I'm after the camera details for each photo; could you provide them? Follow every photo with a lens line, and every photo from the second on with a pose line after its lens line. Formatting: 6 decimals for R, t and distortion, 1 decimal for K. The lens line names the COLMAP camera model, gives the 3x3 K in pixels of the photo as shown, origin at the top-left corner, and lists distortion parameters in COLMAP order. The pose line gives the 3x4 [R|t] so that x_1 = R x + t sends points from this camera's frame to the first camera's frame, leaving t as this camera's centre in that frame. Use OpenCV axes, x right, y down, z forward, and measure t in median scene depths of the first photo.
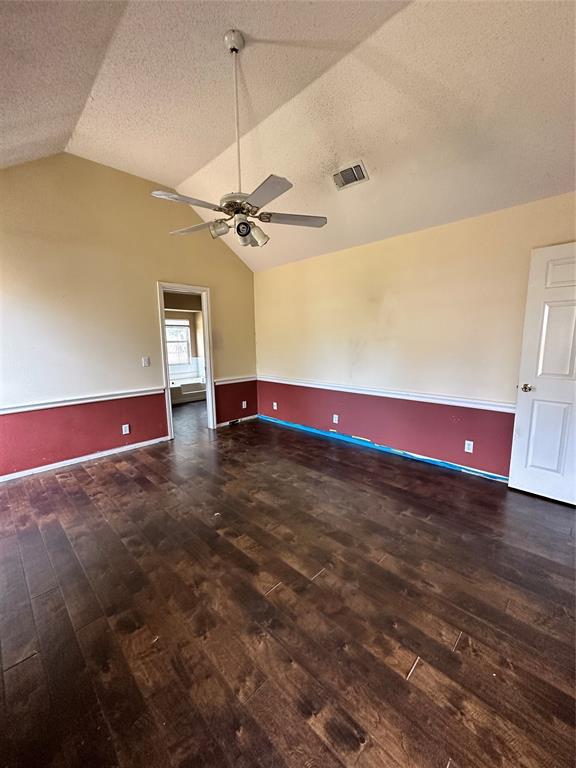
lens RADIAL K [[307.0, 0, 287.5], [0, 307.0, 383.7], [0, 0, 1]] dist [-0.000643, -0.000104]
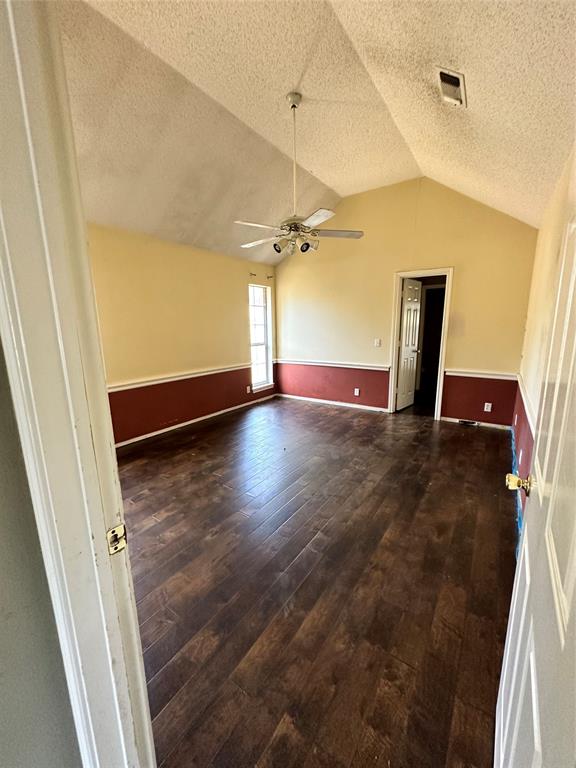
lens RADIAL K [[307.0, 0, 288.6], [0, 307.0, 384.1], [0, 0, 1]] dist [-0.000643, -0.000104]
pose [[0.177503, 0.201272, -0.963318, 0.825538], [-0.134948, 0.974594, 0.178762, -0.099199], [0.974824, 0.098267, 0.200154, 0.518062]]
